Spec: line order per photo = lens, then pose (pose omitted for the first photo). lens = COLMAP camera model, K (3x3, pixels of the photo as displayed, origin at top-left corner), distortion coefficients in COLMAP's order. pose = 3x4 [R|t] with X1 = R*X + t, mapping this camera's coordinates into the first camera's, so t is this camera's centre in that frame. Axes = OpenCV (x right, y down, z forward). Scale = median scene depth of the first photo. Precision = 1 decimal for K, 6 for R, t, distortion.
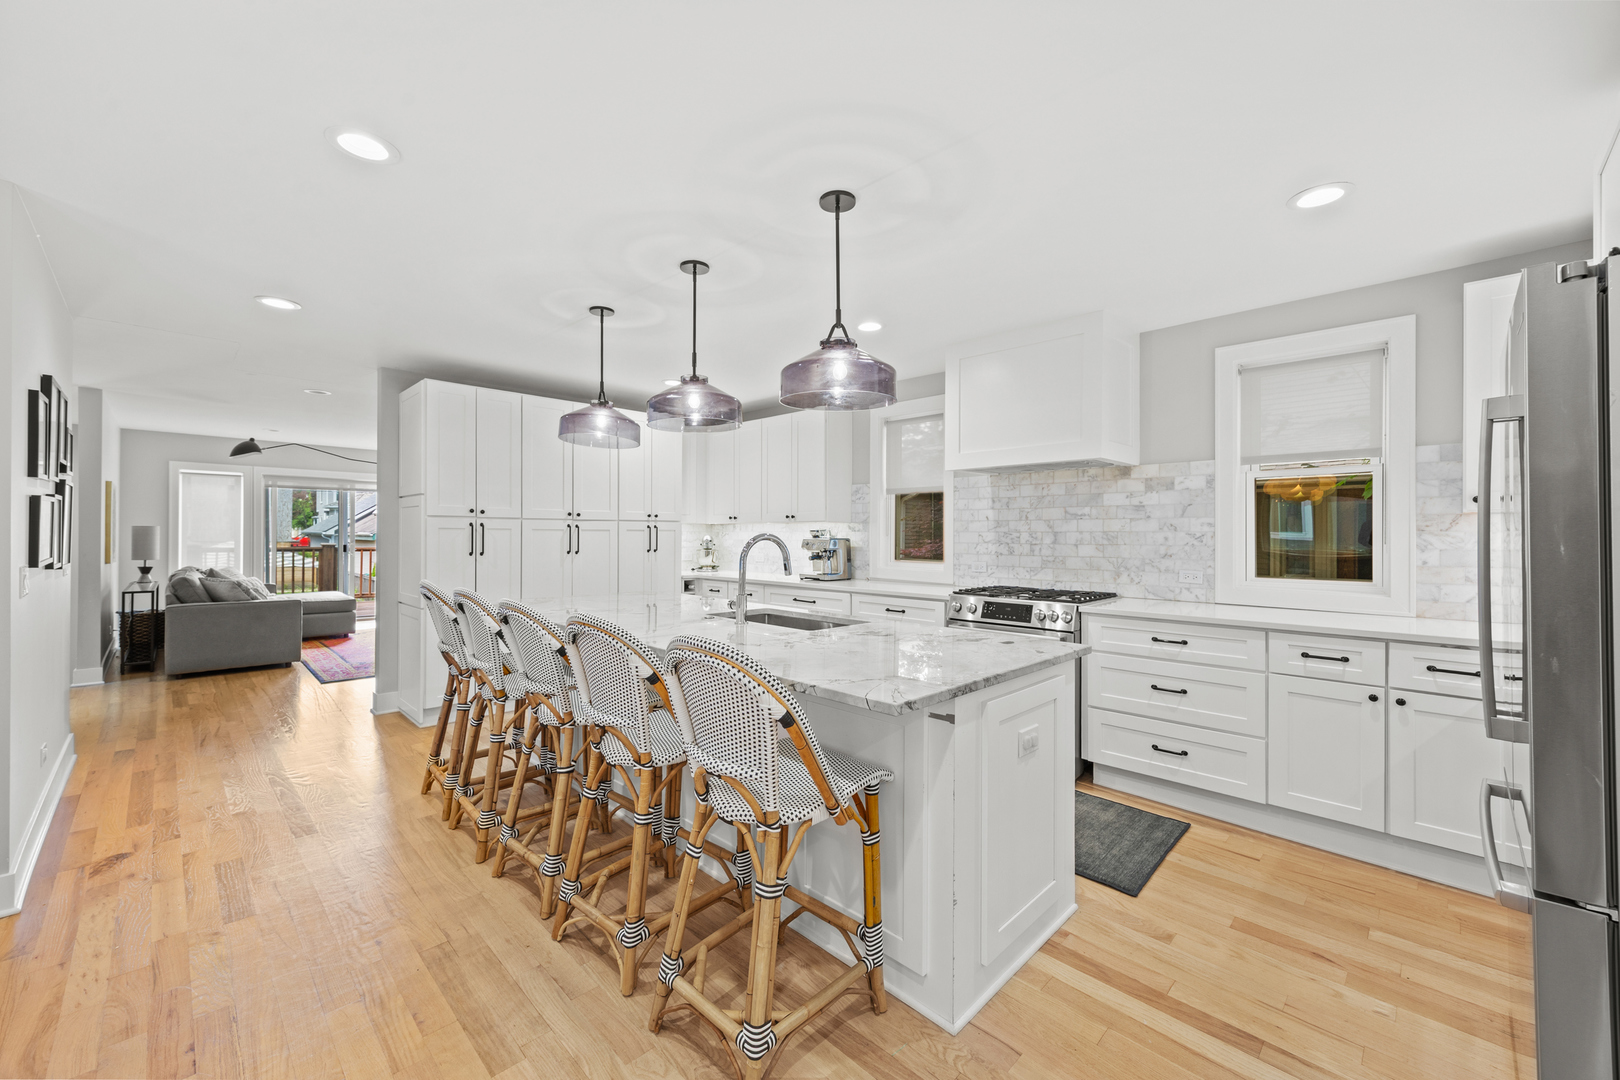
lens RADIAL K [[640.9, 0, 821.3], [0, 640.9, 533.7], [0, 0, 1]] dist [0.001491, -0.000073]
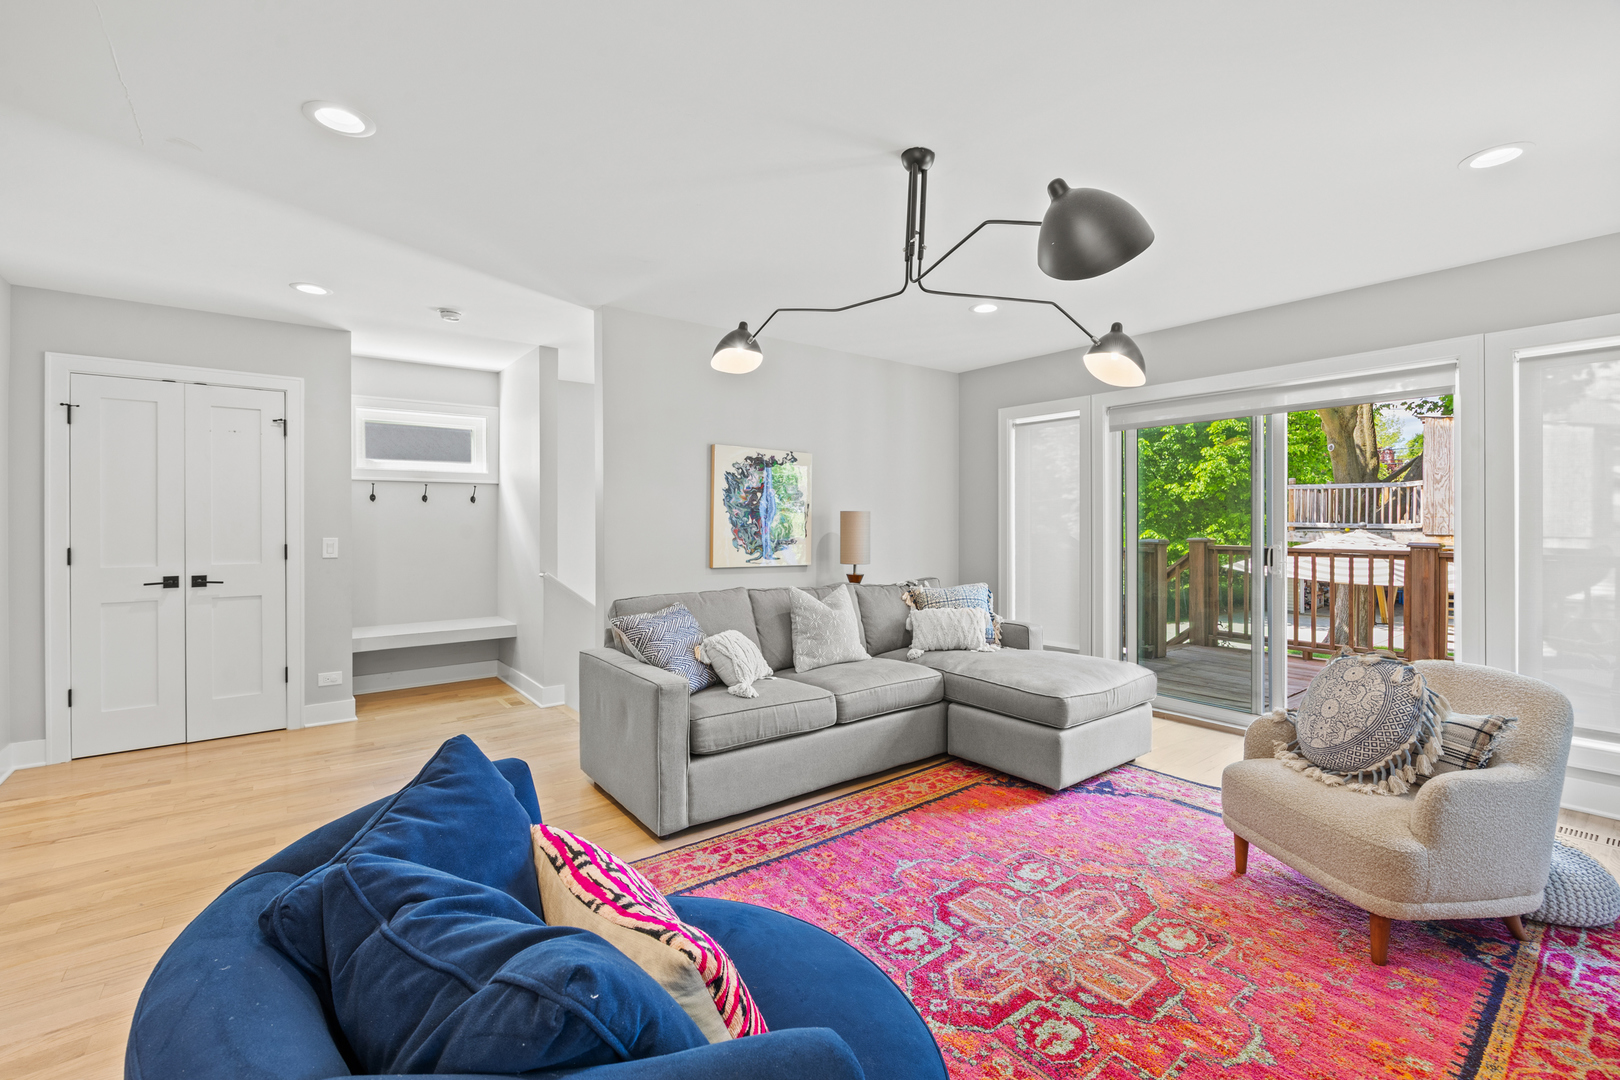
lens RADIAL K [[688.7, 0, 808.3], [0, 688.7, 528.3], [0, 0, 1]] dist [-0.005211, -0.000386]
pose [[-0.137257, 0.007442, -0.990508, -0.365939], [0.001126, 0.999972, 0.007357, 0.000311], [0.990535, -0.000105, -0.137261, 1.051565]]
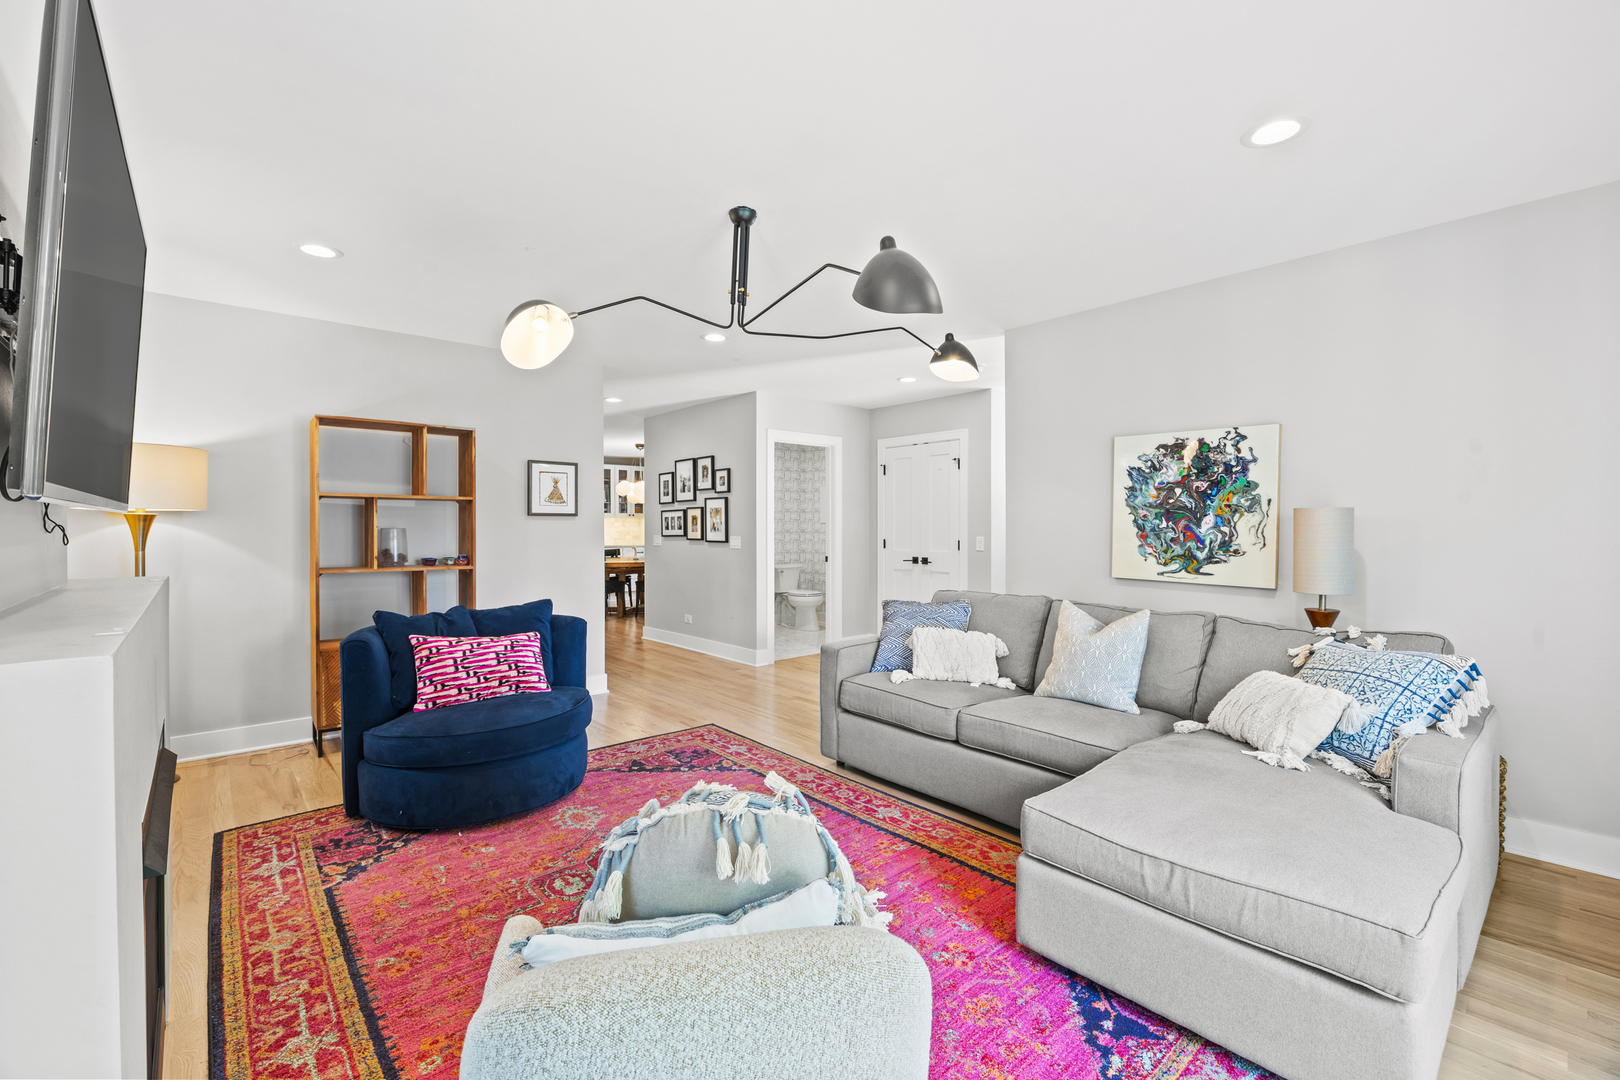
lens RADIAL K [[688.7, 0, 809.4], [0, 688.7, 535.3], [0, 0, 1]] dist [-0.005211, -0.000386]
pose [[-0.997489, -0.003175, 0.070744, -0.770212], [-0.002336, 0.999926, 0.011940, 0.001079], [-0.070776, 0.011744, -0.997423, 1.448793]]
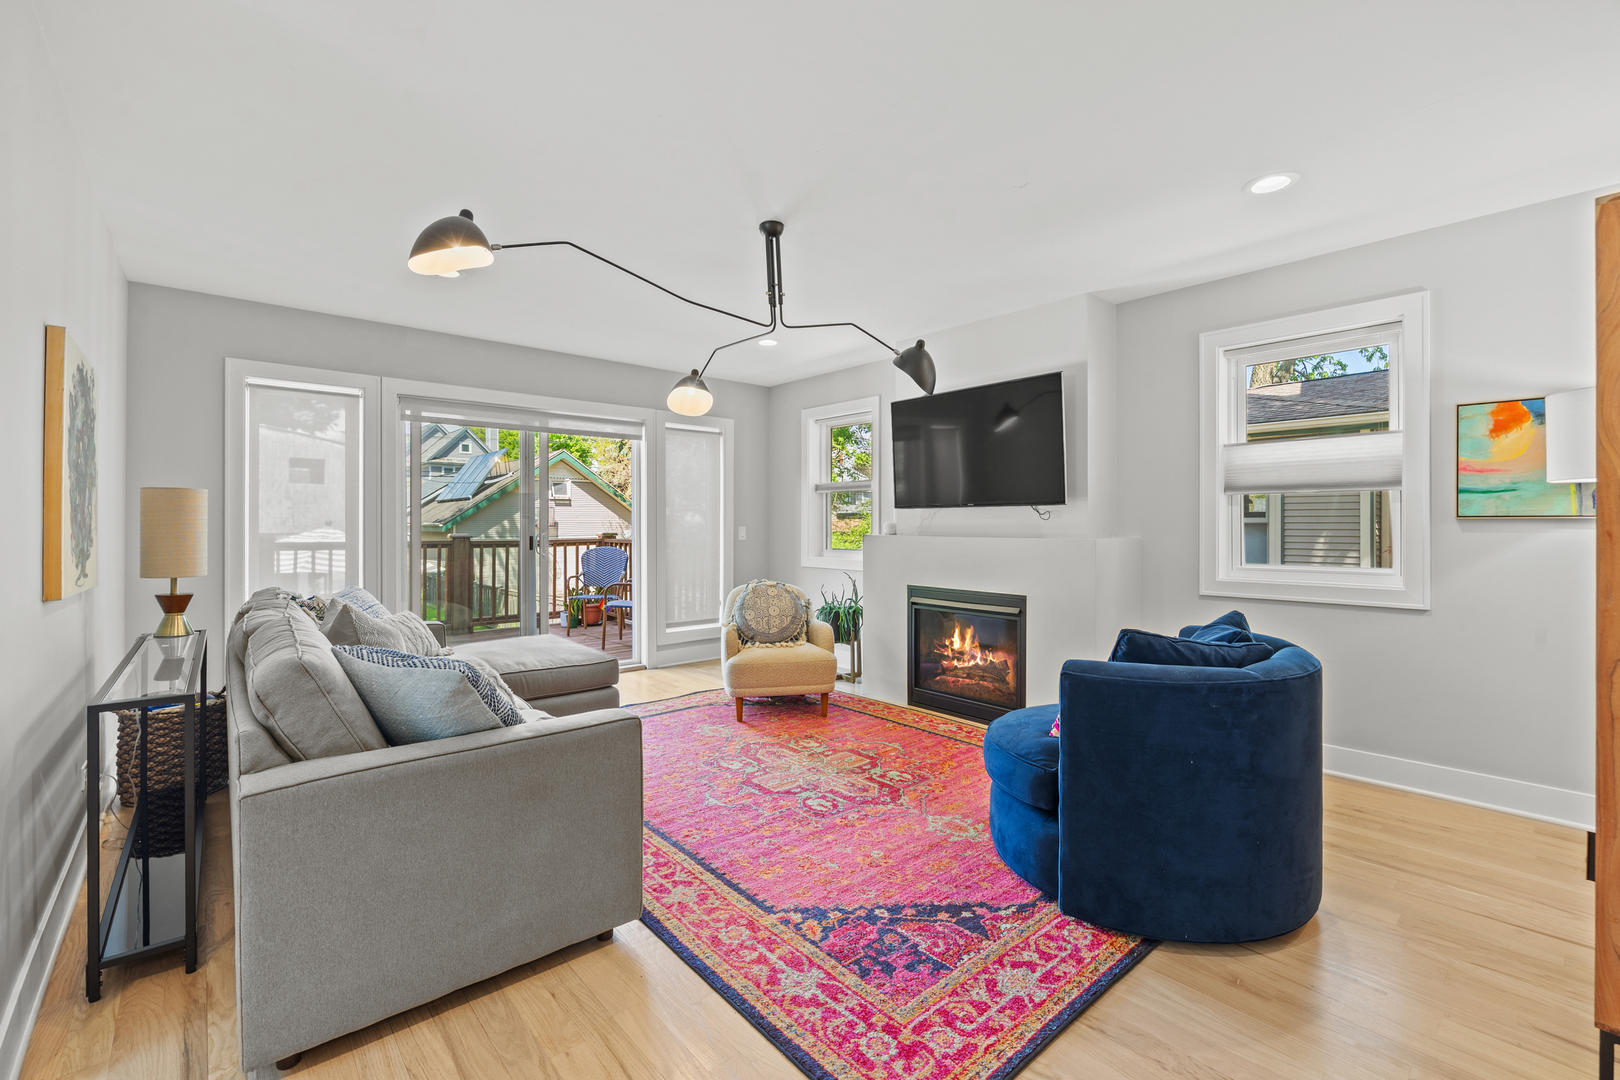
lens RADIAL K [[688.7, 0, 808.0], [0, 688.7, 528.4], [0, 0, 1]] dist [-0.005211, -0.000386]
pose [[0.996789, -0.002293, -0.080043, -0.646659], [0.002763, 0.999980, 0.005760, 0.010885], [0.080029, -0.005963, 0.996775, 0.626262]]
